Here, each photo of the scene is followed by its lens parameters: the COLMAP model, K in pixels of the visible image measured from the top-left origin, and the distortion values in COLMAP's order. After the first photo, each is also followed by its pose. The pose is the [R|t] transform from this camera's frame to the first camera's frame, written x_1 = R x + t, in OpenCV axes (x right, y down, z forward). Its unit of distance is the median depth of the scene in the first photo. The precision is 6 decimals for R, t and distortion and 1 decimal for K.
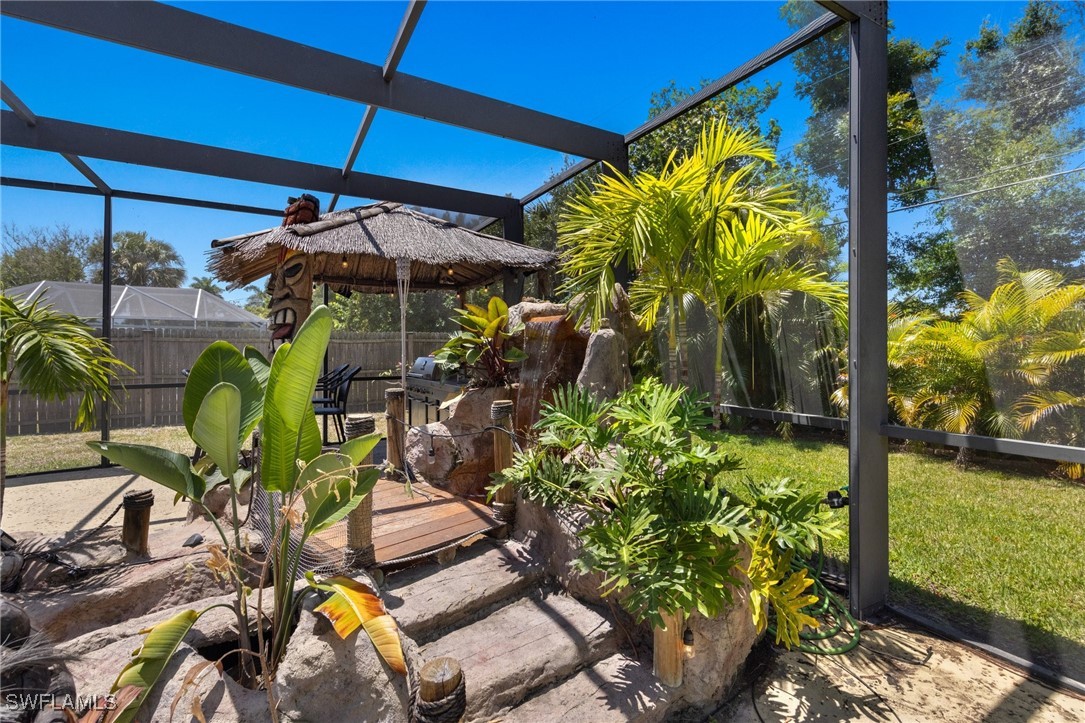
lens RADIAL K [[499.2, 0, 547.3], [0, 499.2, 352.3], [0, 0, 1]] dist [0.001484, 0.000587]
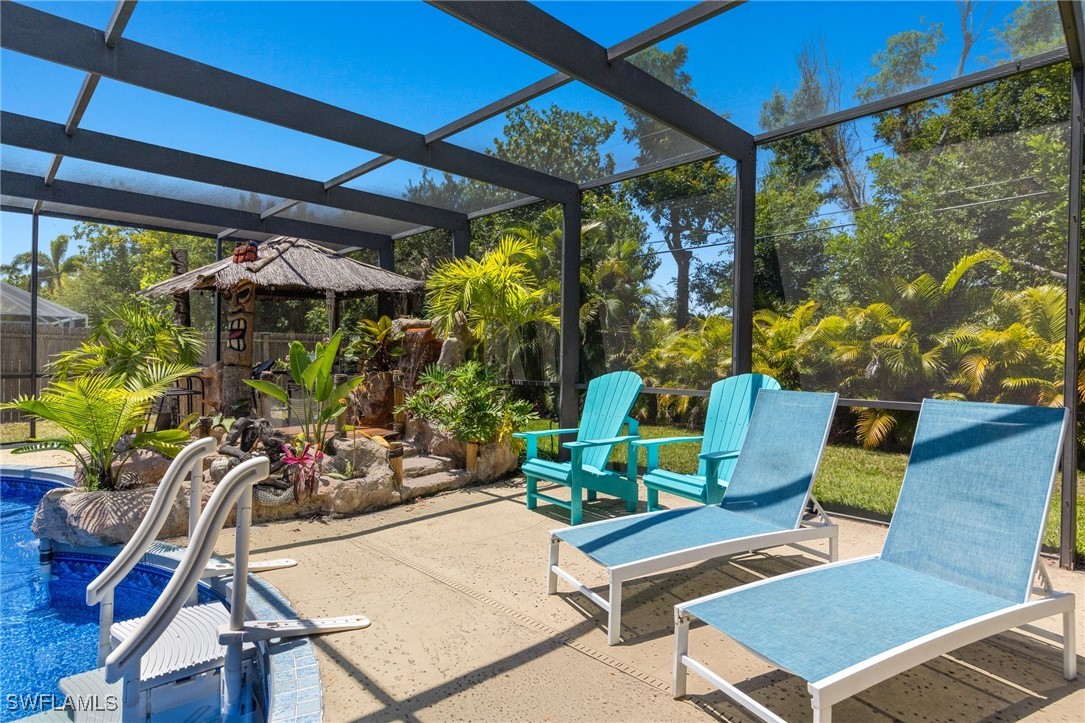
lens RADIAL K [[600.5, 0, 545.4], [0, 600.5, 362.7], [0, 0, 1]] dist [0.030511, 0.000383]
pose [[0.969210, 0.009936, 0.246034, -0.076523], [-0.011156, 0.999931, 0.003563, 0.027882], [-0.245982, -0.006198, 0.969255, -0.993536]]
